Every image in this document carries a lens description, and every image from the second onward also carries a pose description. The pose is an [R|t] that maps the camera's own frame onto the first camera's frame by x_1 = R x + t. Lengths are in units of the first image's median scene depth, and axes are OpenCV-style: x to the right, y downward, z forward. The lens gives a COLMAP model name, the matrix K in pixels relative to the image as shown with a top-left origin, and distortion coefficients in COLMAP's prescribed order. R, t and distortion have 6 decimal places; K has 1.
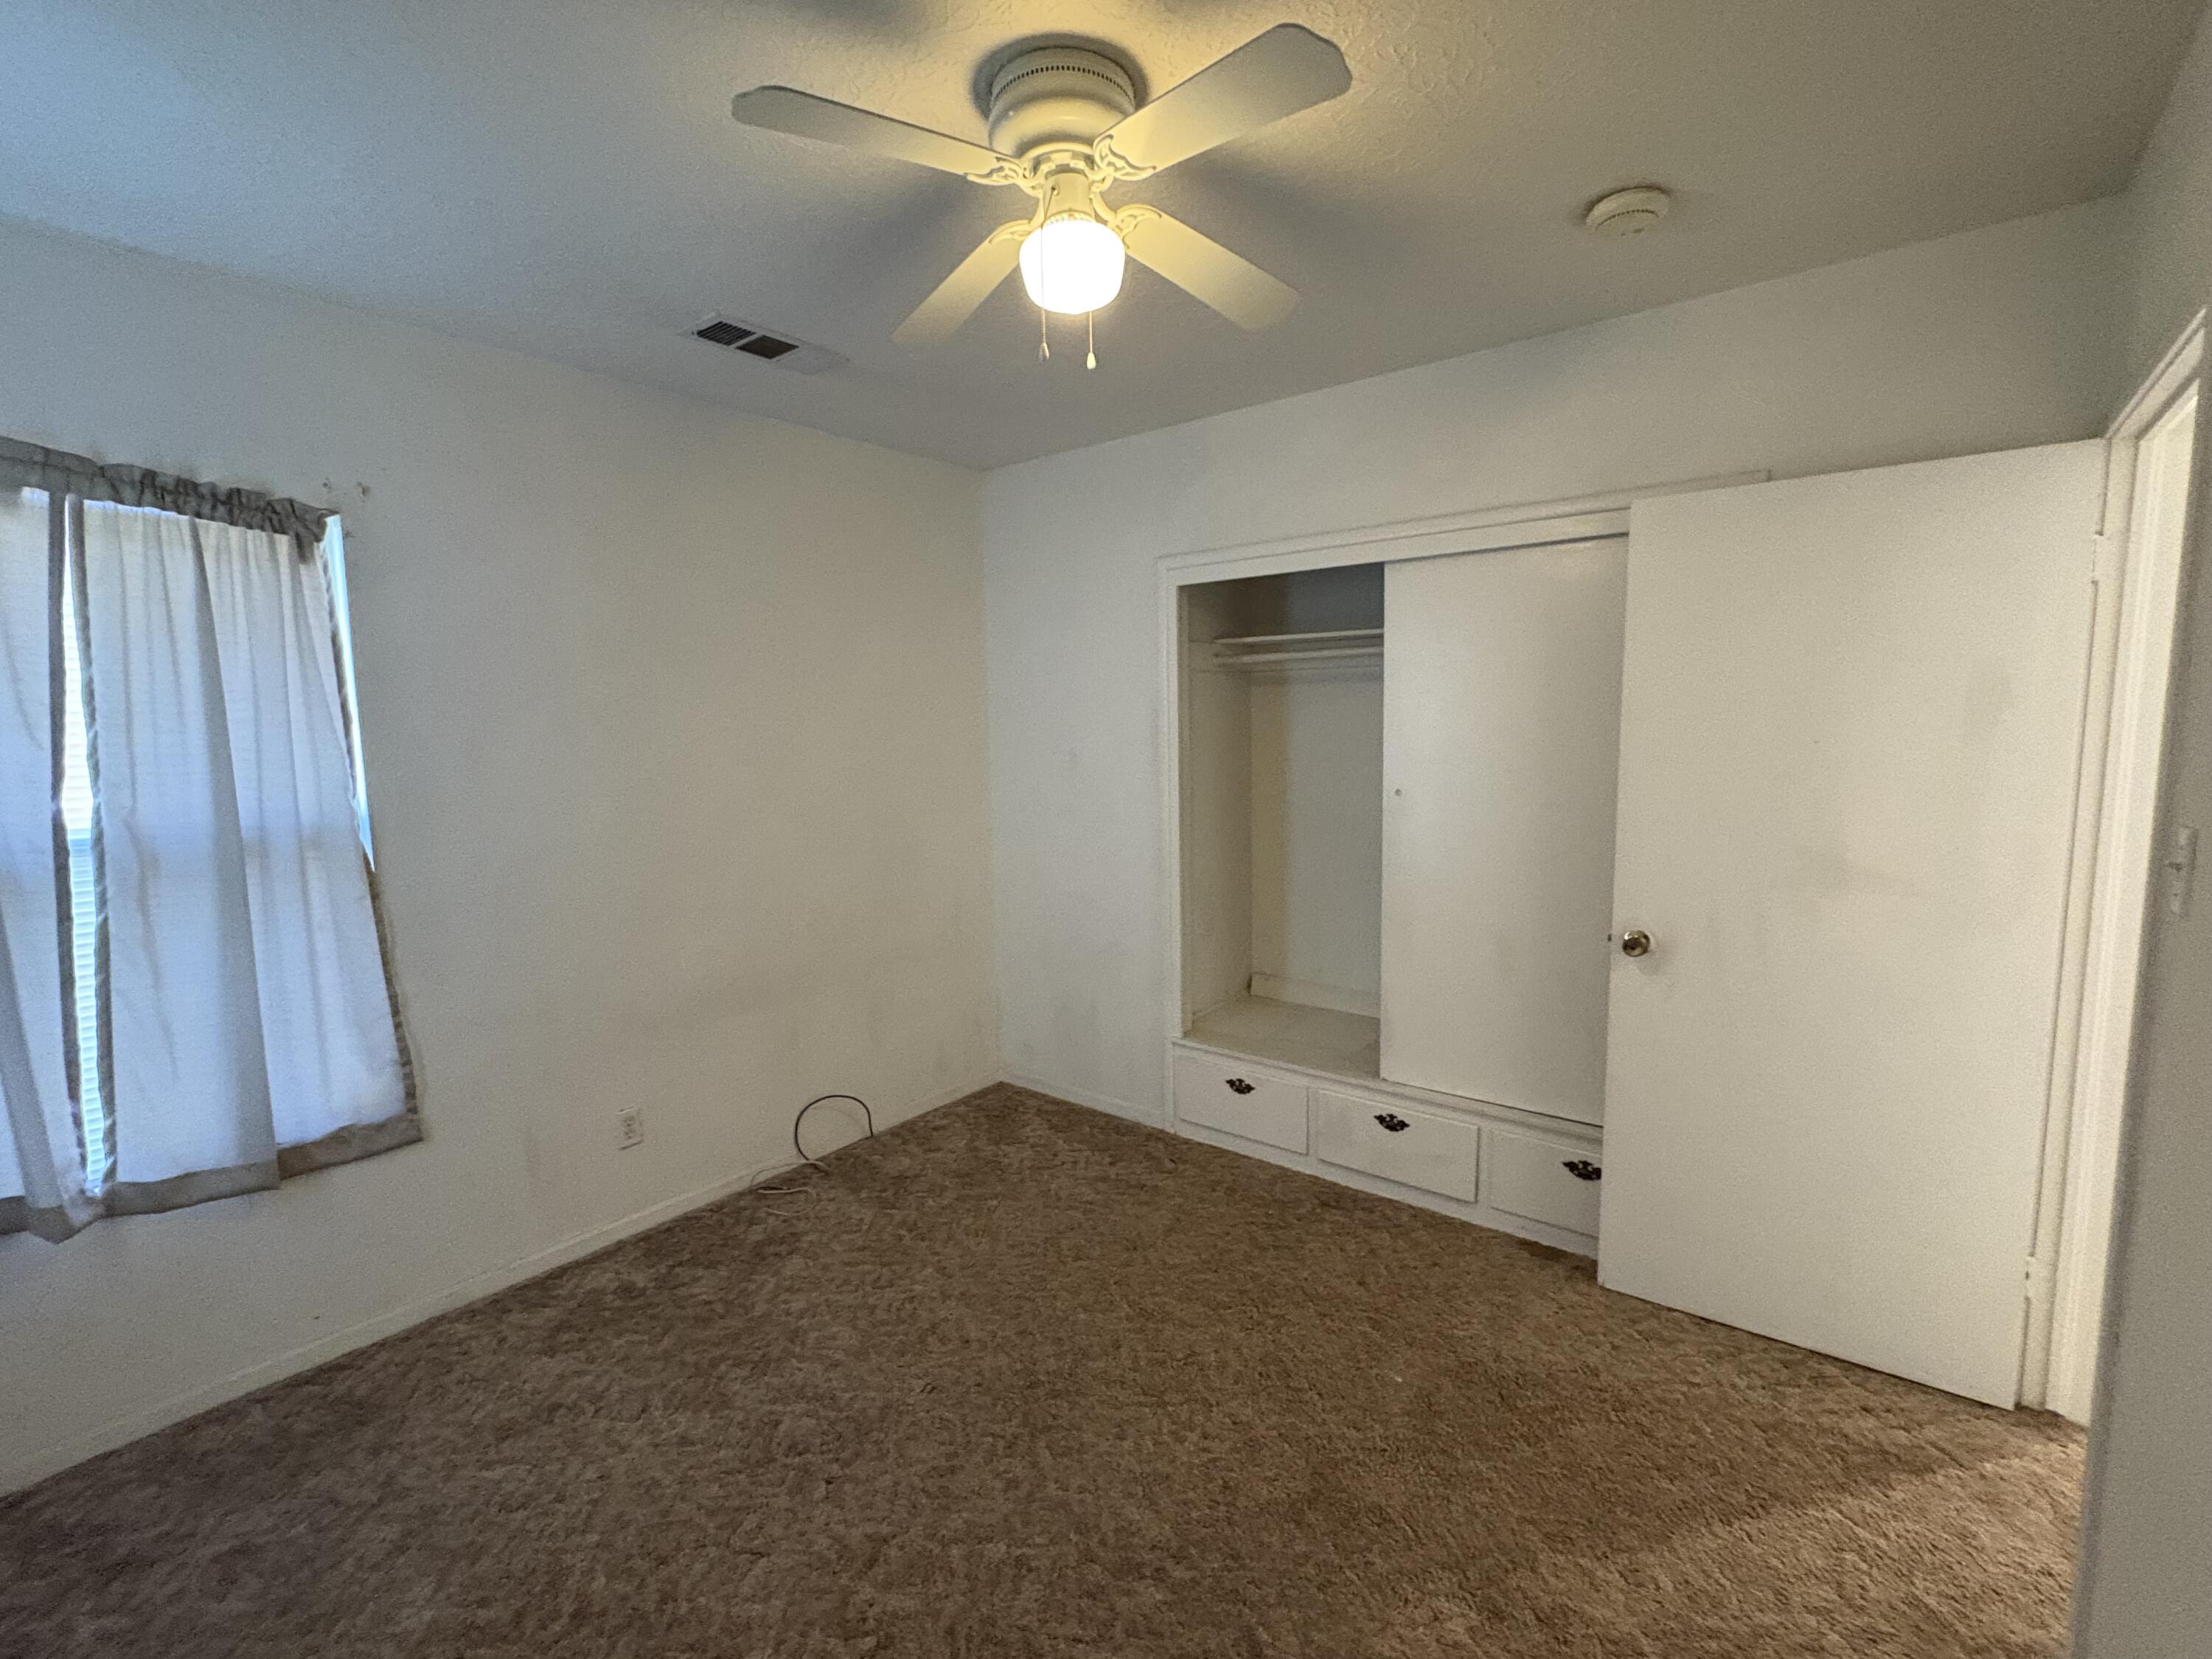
lens RADIAL K [[989.9, 0, 1106.0], [0, 989.9, 829.5], [0, 0, 1]] dist [-0.003035, -0.000180]
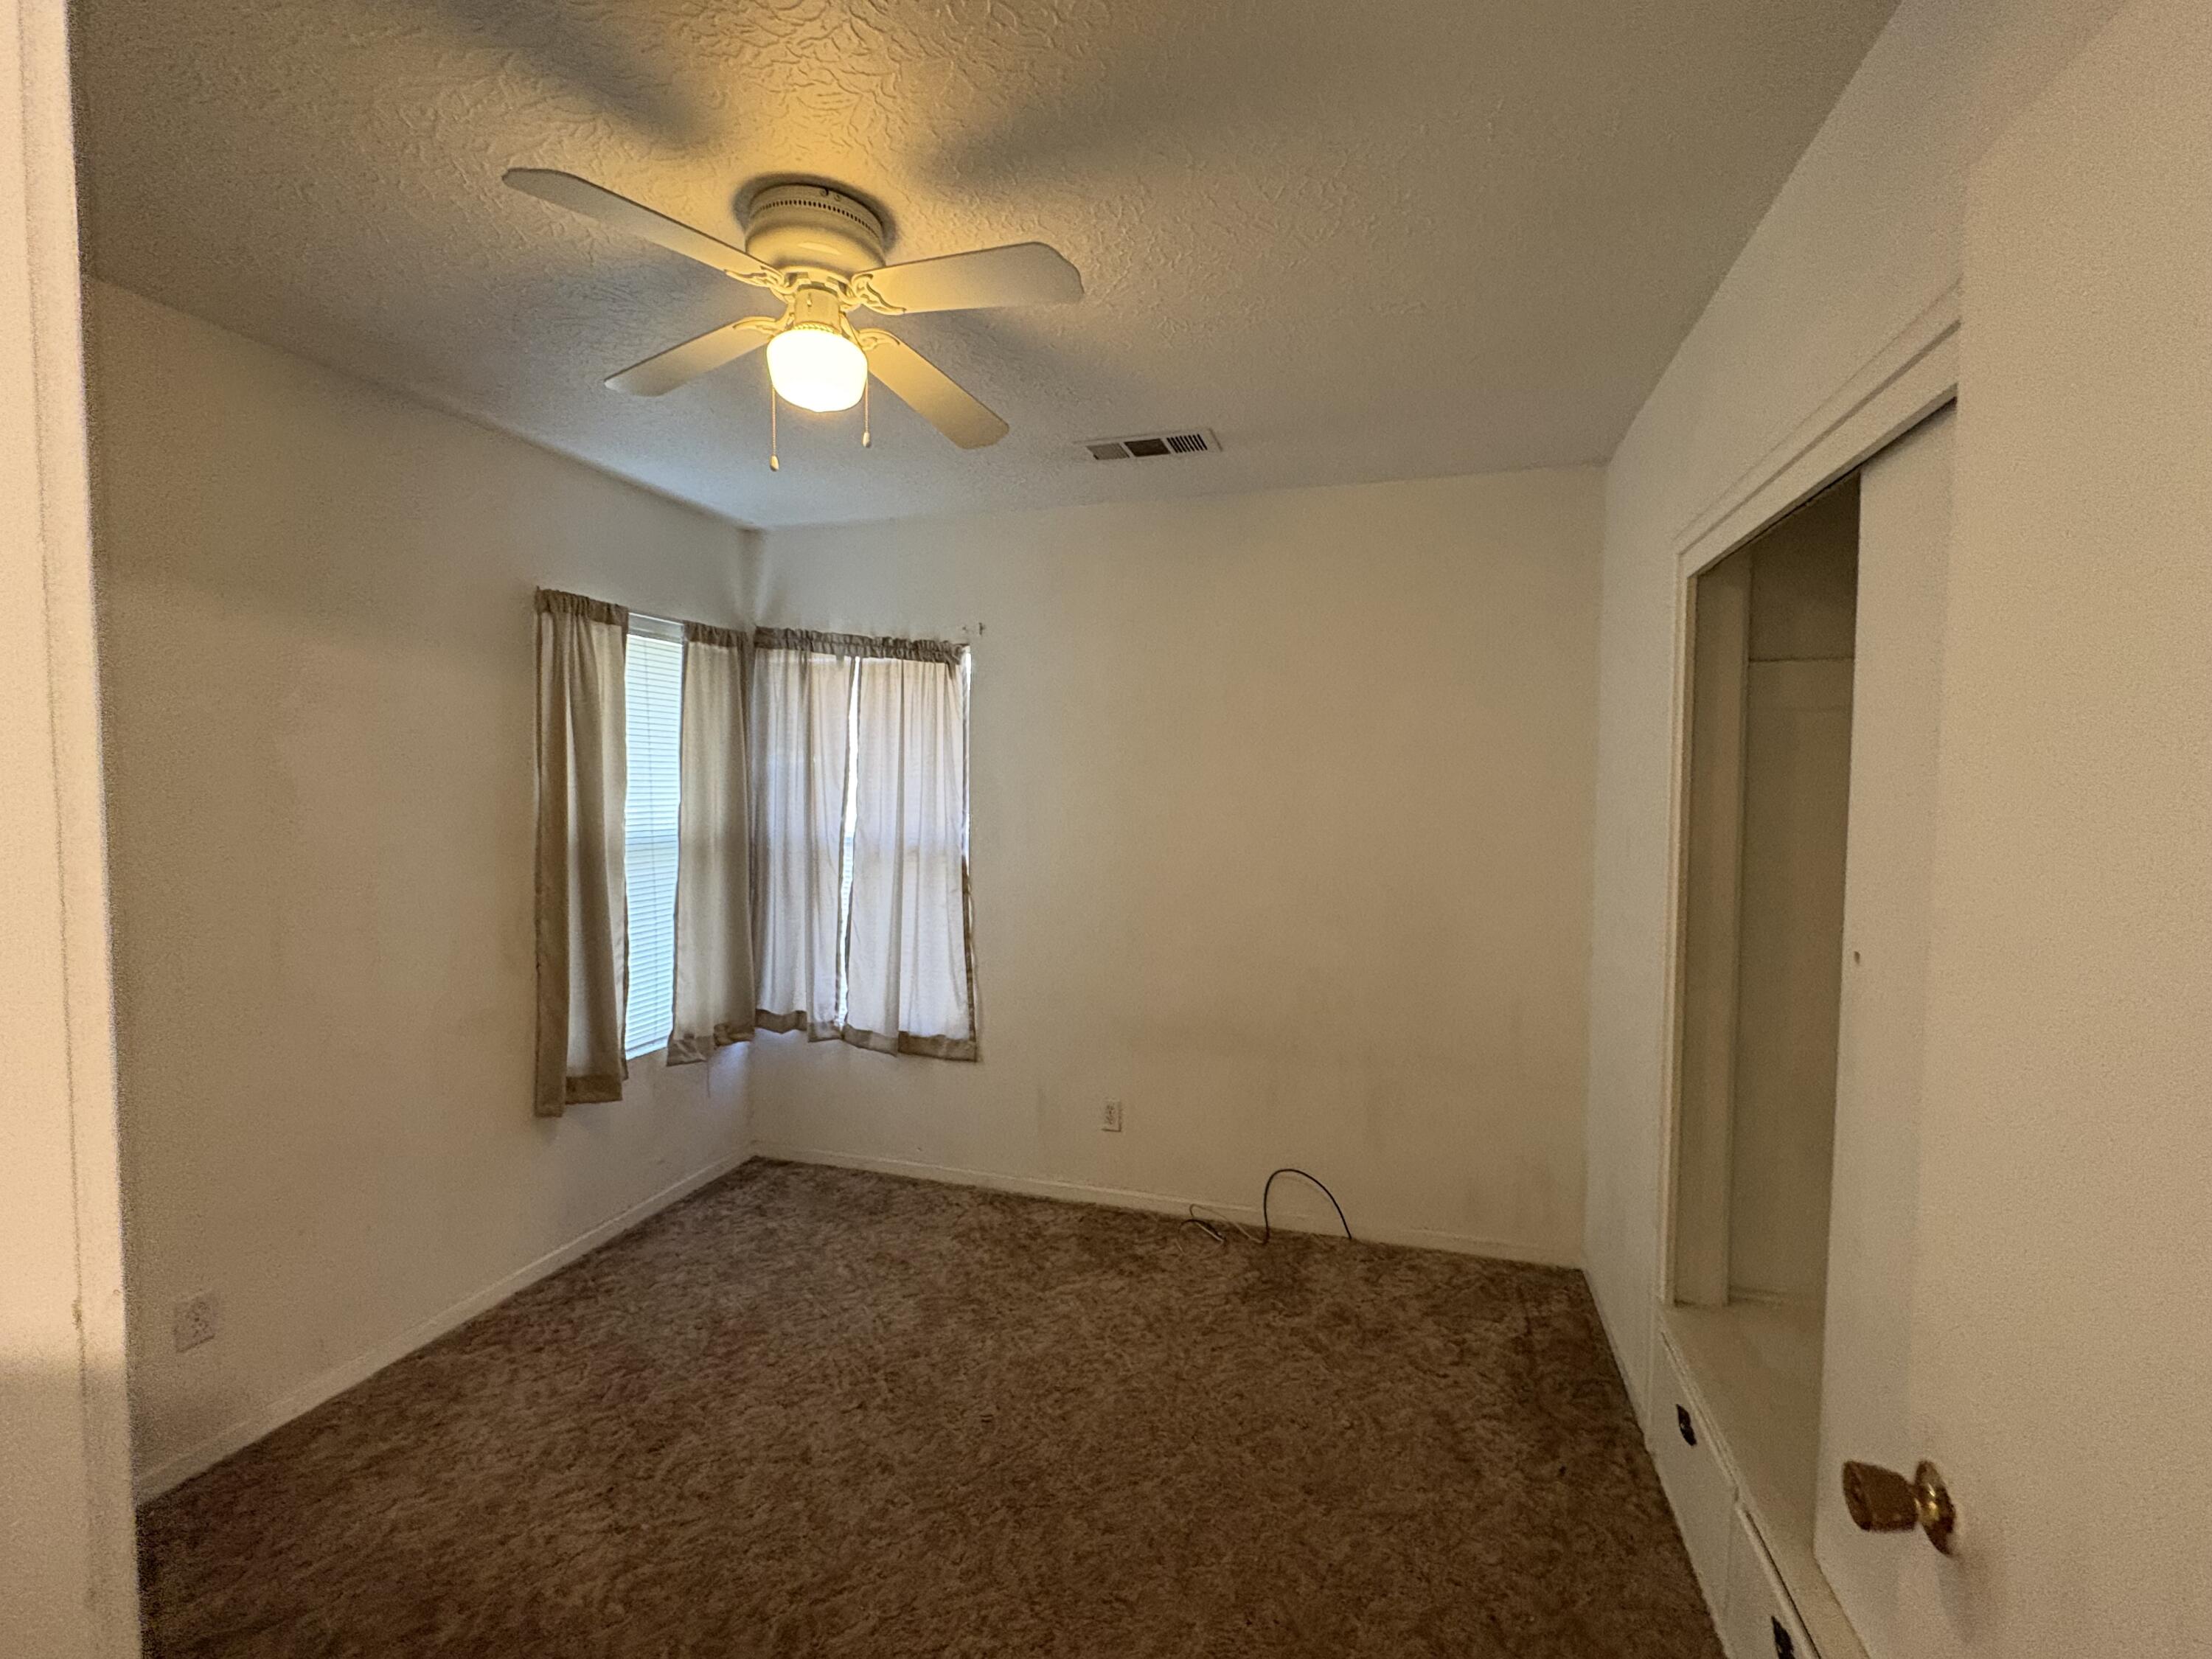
lens RADIAL K [[989.9, 0, 1106.0], [0, 989.9, 829.5], [0, 0, 1]] dist [-0.003035, -0.000180]
pose [[0.358658, 0.060493, -0.931507, 0.760001], [-0.114518, 0.993212, 0.020407, -0.083260], [0.926418, 0.099355, 0.363150, 0.641619]]
